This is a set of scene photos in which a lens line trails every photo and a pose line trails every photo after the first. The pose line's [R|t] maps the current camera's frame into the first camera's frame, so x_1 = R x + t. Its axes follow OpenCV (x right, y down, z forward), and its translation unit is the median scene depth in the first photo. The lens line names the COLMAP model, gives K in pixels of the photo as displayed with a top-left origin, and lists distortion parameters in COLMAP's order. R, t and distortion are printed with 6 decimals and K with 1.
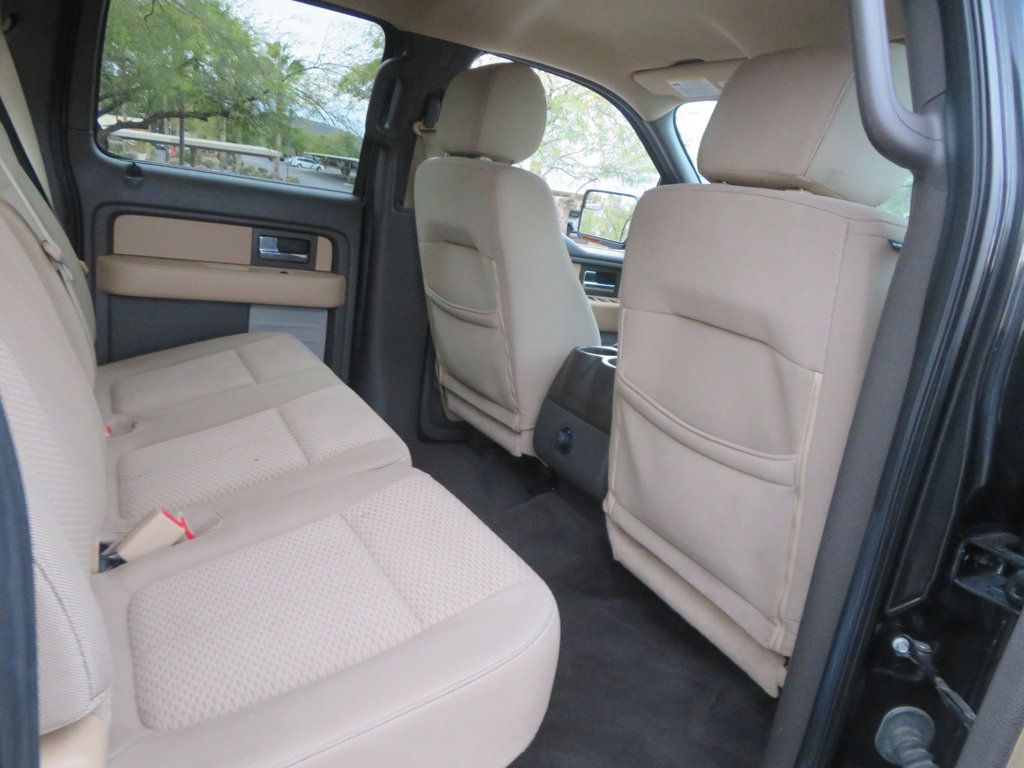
lens RADIAL K [[714.3, 0, 489.1], [0, 714.3, 386.2], [0, 0, 1]] dist [-0.003073, 0.001408]
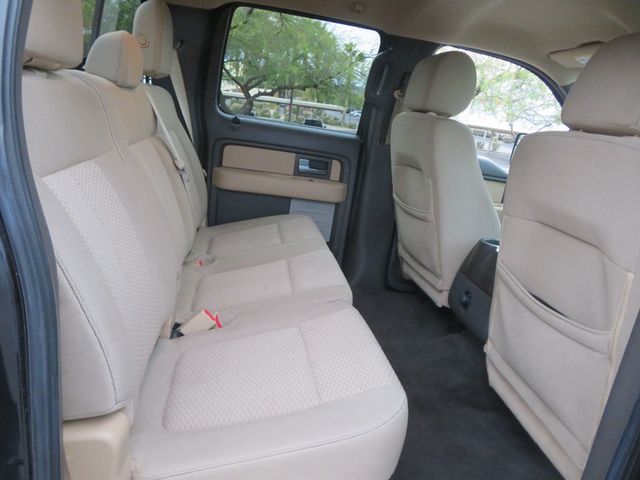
lens RADIAL K [[443.4, 0, 309.6], [0, 443.4, 240.5], [0, 0, 1]] dist [0.000984, 0.004532]
pose [[0.944200, 0.085366, -0.318117, 0.065204], [-0.093836, 0.995523, -0.011367, -0.005689], [0.315723, 0.040584, 0.947983, 0.008840]]
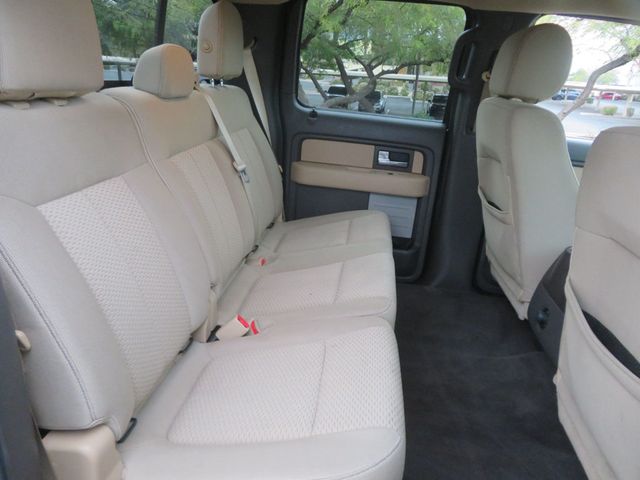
lens RADIAL K [[446.5, 0, 305.7], [0, 446.5, 241.4], [0, 0, 1]] dist [-0.003073, 0.001408]
pose [[0.829202, 0.118908, -0.546154, 0.140129], [-0.108106, 0.992778, 0.052014, -0.046376], [0.548395, 0.015912, 0.836068, 0.069086]]
